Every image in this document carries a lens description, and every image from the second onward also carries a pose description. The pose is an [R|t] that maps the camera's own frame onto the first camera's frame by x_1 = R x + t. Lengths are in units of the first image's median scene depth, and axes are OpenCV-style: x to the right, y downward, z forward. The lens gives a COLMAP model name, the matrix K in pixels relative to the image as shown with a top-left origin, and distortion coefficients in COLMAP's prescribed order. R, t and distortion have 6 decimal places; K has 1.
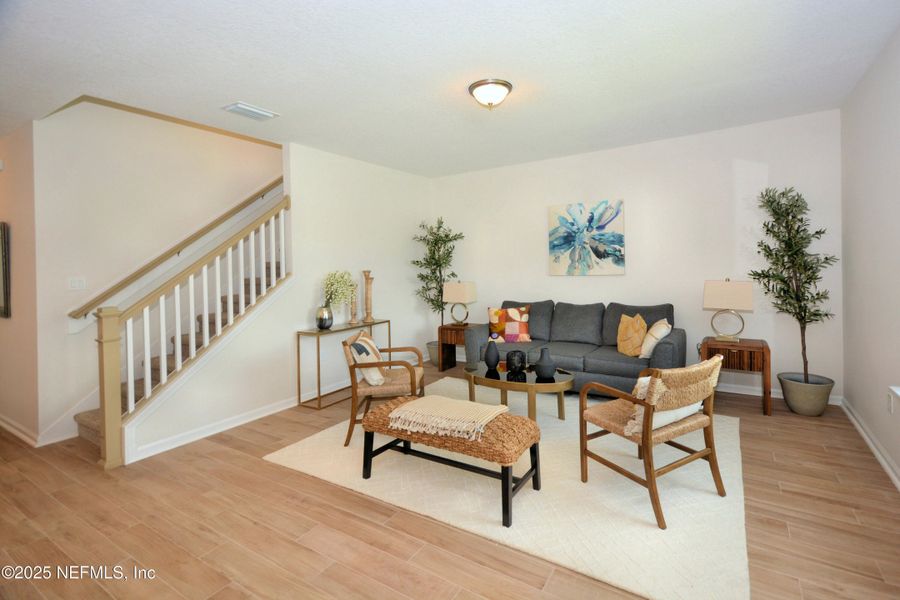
lens RADIAL K [[409.8, 0, 483.1], [0, 409.8, 310.3], [0, 0, 1]] dist [0.010580, 0.000438]
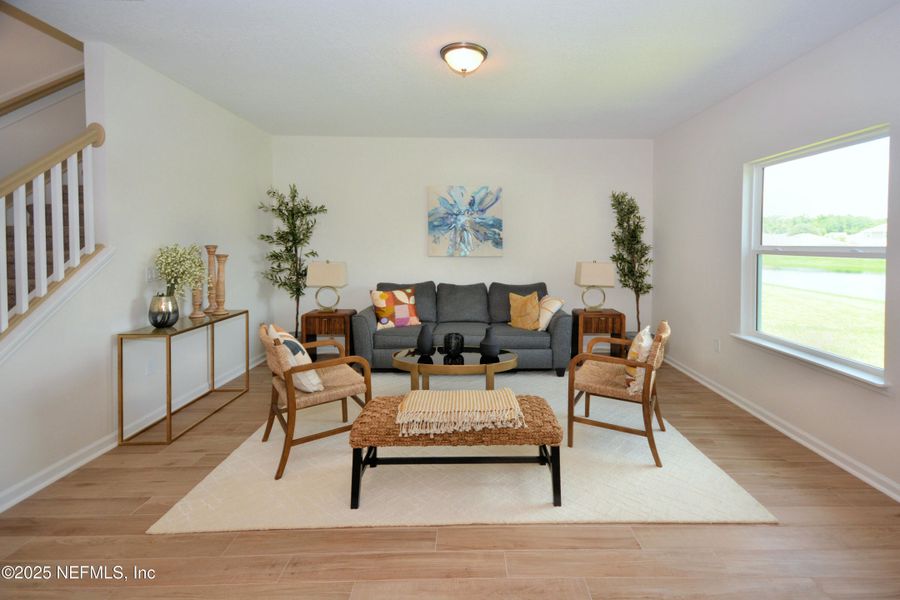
lens RADIAL K [[404.6, 0, 470.3], [0, 404.6, 297.0], [0, 0, 1]] dist [0.022131, -0.007972]
pose [[0.848062, -0.037402, 0.528575, -0.299306], [0.031828, 0.999300, 0.019645, -0.002922], [-0.528940, 0.000164, 0.848659, 0.131185]]
